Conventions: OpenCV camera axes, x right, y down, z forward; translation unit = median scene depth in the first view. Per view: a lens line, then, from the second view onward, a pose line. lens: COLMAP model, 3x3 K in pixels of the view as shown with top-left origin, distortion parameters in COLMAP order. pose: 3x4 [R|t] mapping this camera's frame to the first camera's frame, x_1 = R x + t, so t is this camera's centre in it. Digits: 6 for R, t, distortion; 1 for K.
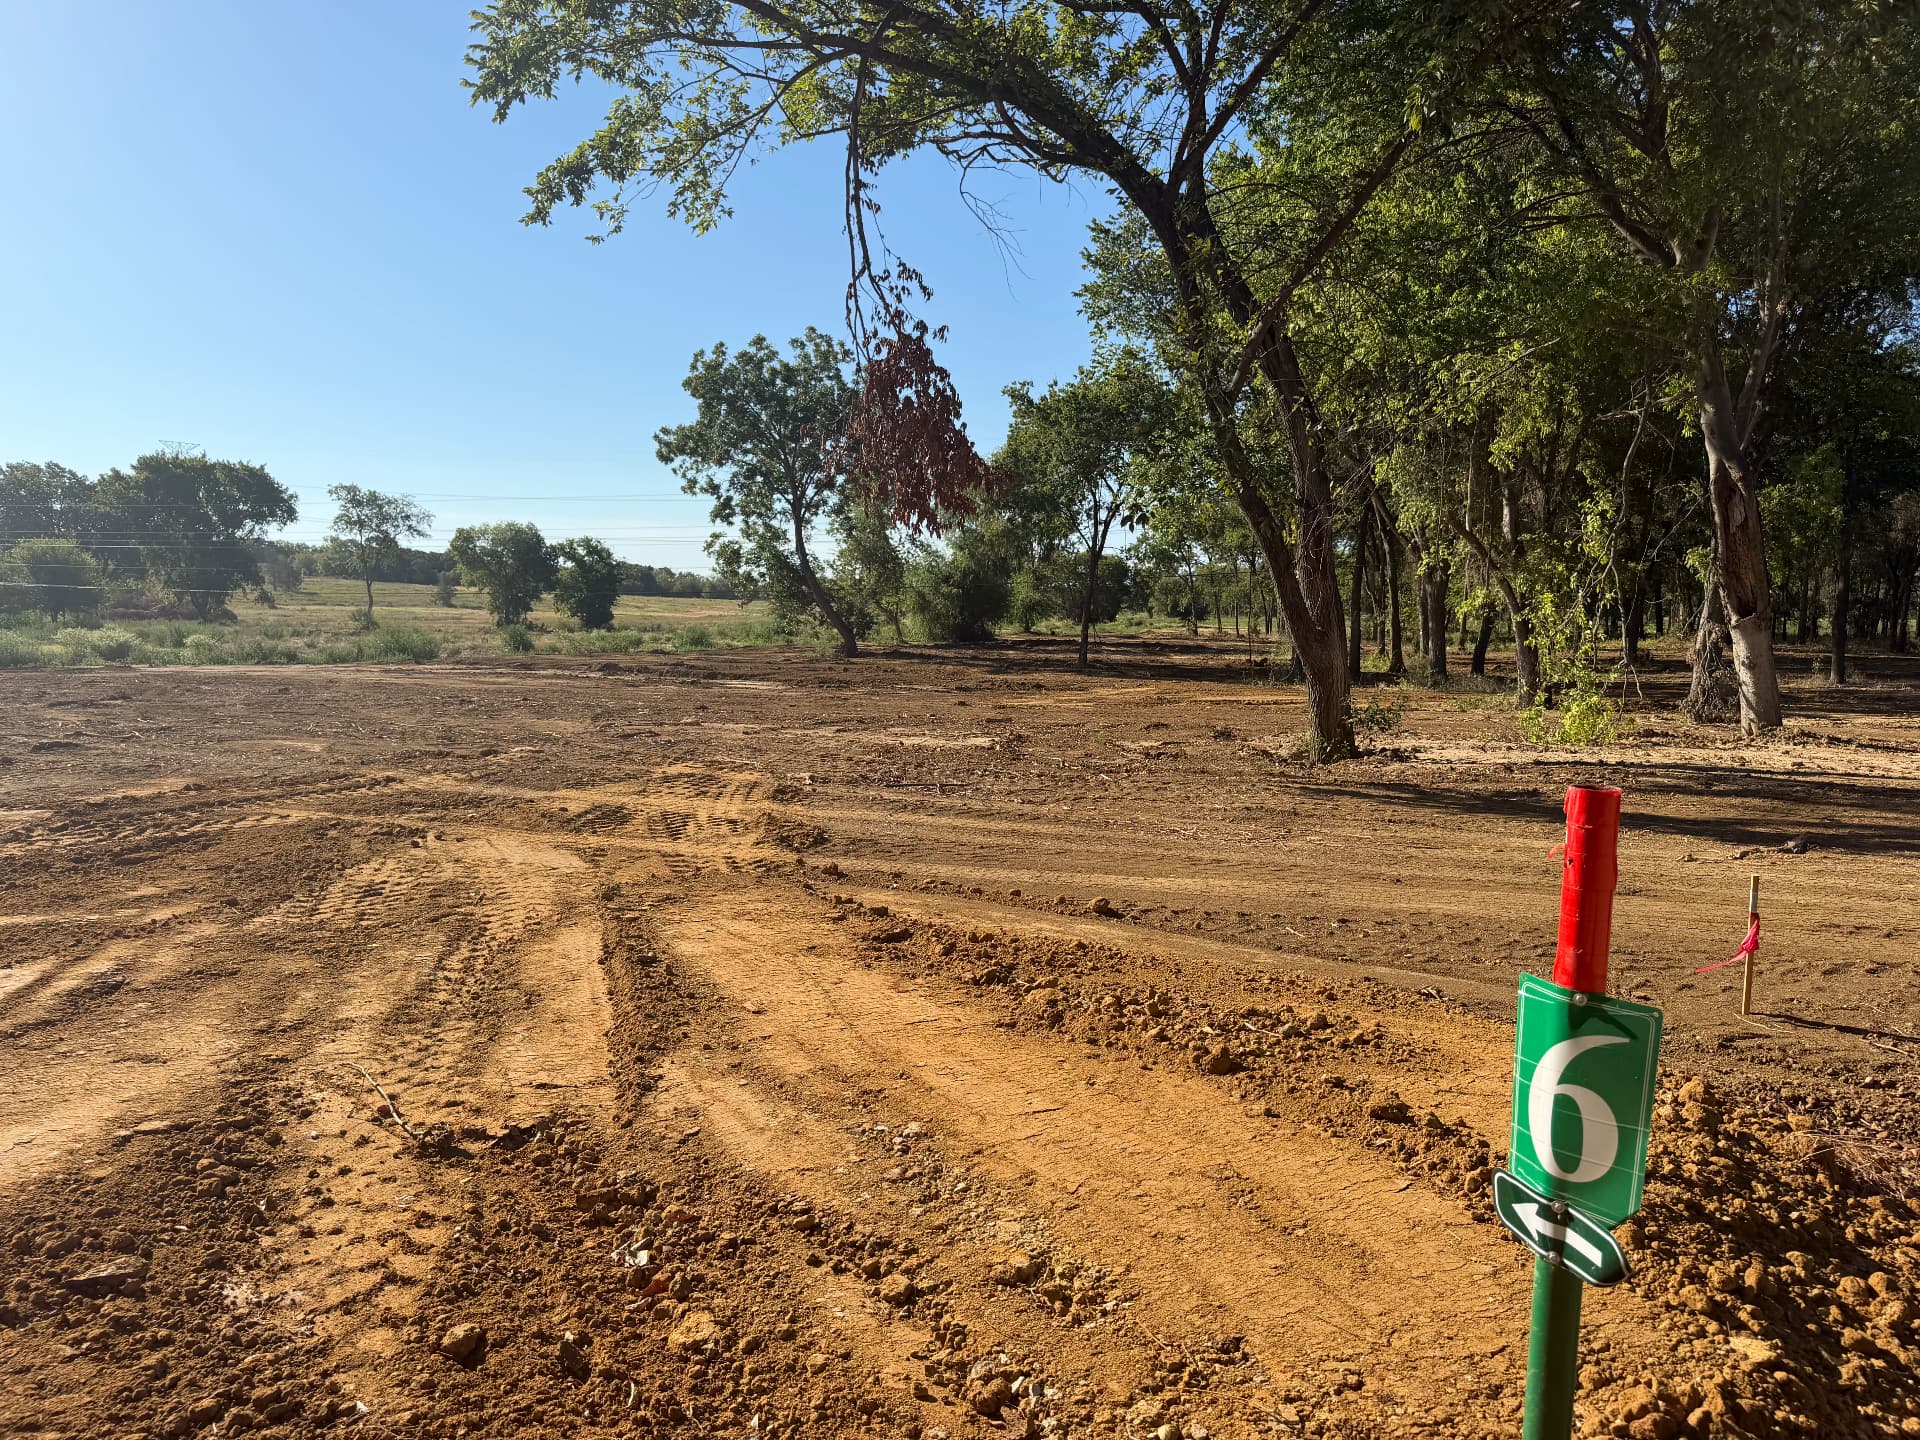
lens RADIAL K [[1425.8, 0, 838.2], [0, 1425.8, 704.6], [0, 0, 1]] dist [0.027808, -0.030648]
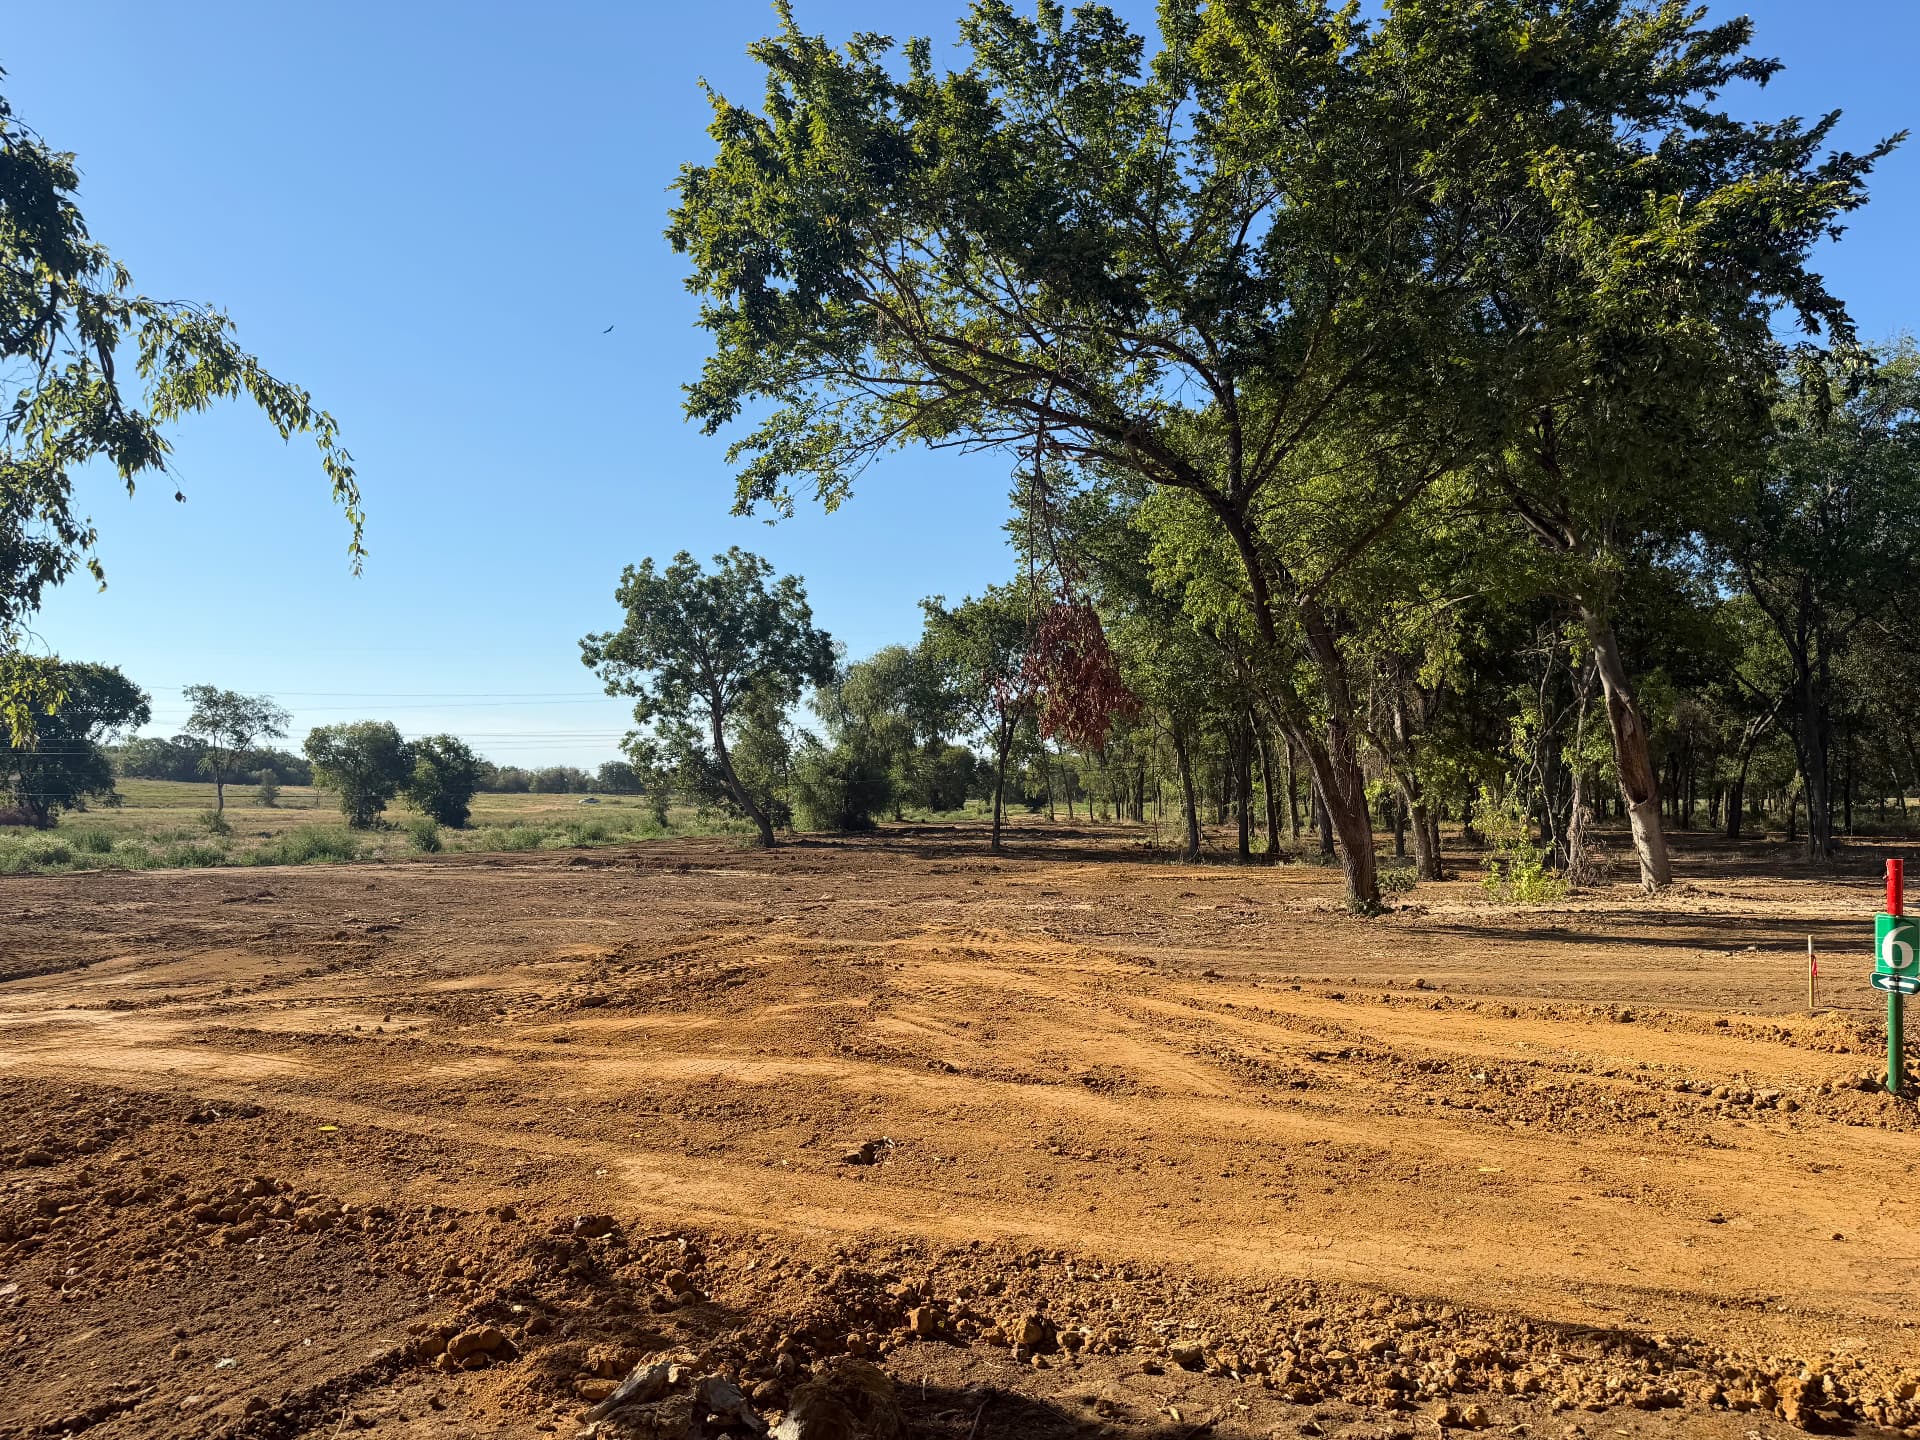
lens RADIAL K [[1444.9, 0, 847.7], [0, 1444.9, 688.7], [0, 0, 1]] dist [0.123704, -0.107443]
pose [[0.990079, -0.005217, 0.140414, -0.082207], [0.025240, 0.989659, -0.141201, 0.002937], [-0.138225, 0.143344, 0.979973, -0.075955]]
